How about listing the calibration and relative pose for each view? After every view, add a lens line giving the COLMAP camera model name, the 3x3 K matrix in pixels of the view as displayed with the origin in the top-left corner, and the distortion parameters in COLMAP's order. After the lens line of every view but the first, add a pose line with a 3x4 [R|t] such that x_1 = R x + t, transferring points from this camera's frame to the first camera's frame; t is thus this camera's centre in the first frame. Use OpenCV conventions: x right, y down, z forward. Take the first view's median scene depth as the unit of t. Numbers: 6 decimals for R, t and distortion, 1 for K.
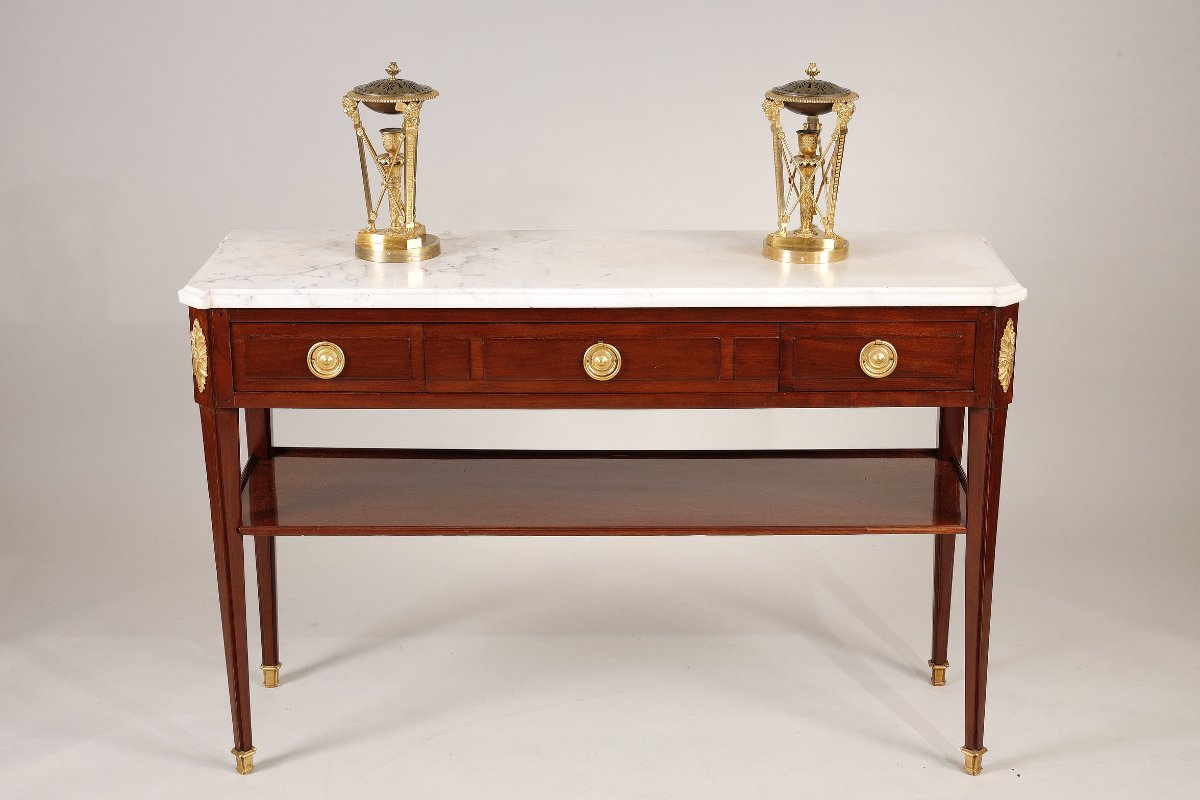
lens RADIAL K [[2322.3, 0, 596.0], [0, 2322.3, 418.4], [0, 0, 1]] dist [-0.056628, 0.000000]
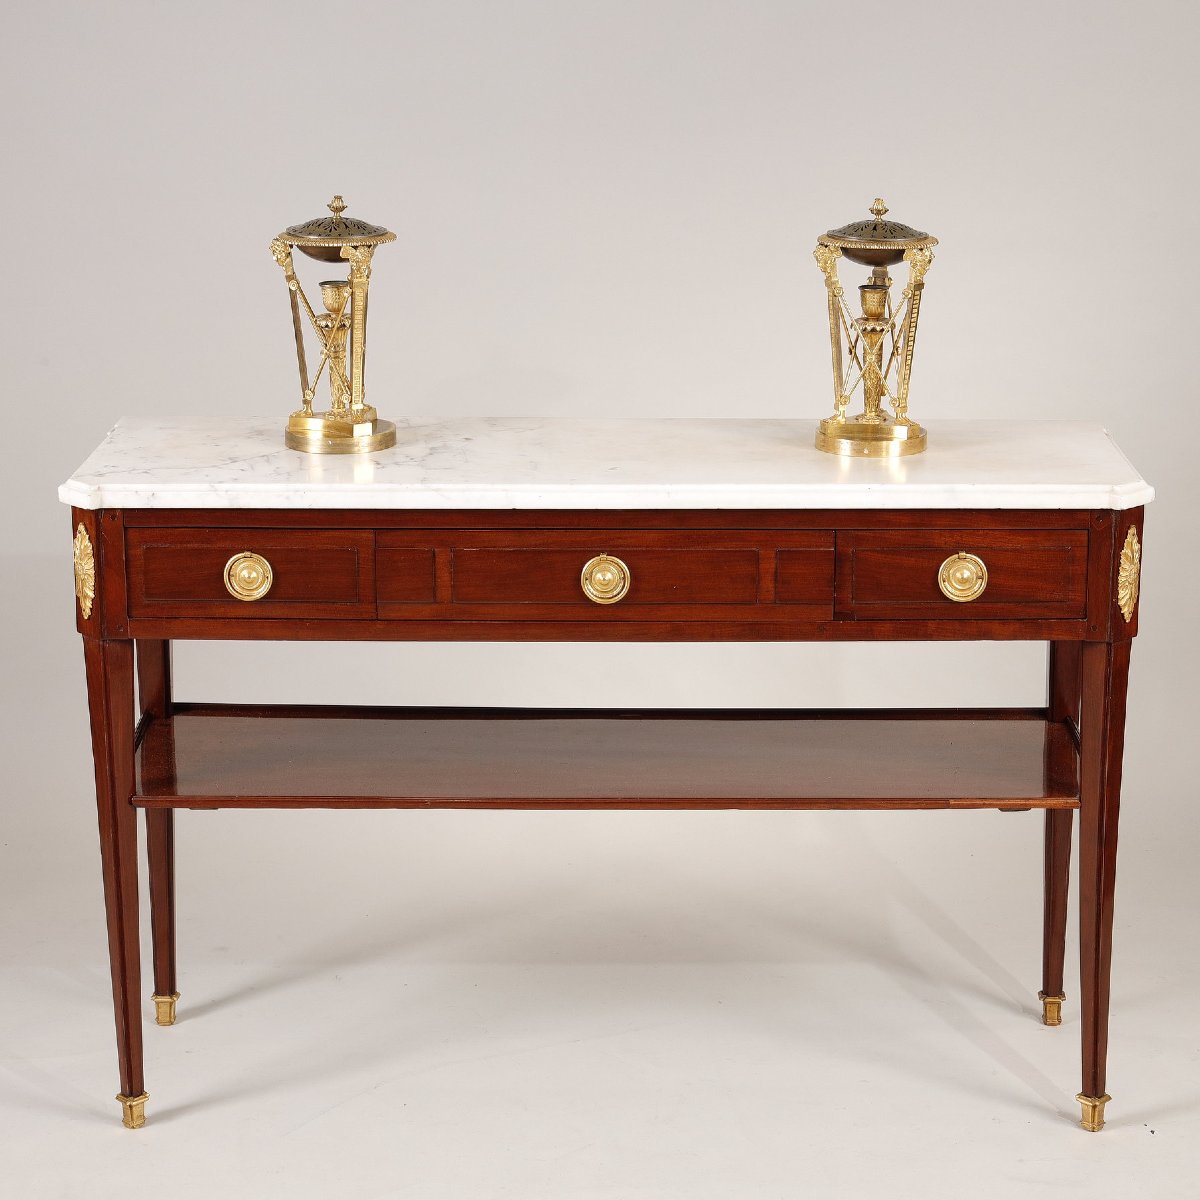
lens RADIAL K [[3504.1, 0, 605.5], [0, 3504.1, 601.3], [0, 0, 1]] dist [-0.124358, 0.000000]
pose [[0.999993, 0.003663, -0.000088, 0.002706], [-0.003662, 0.998452, -0.055498, 0.046899], [-0.000116, 0.055498, 0.998459, -0.161372]]
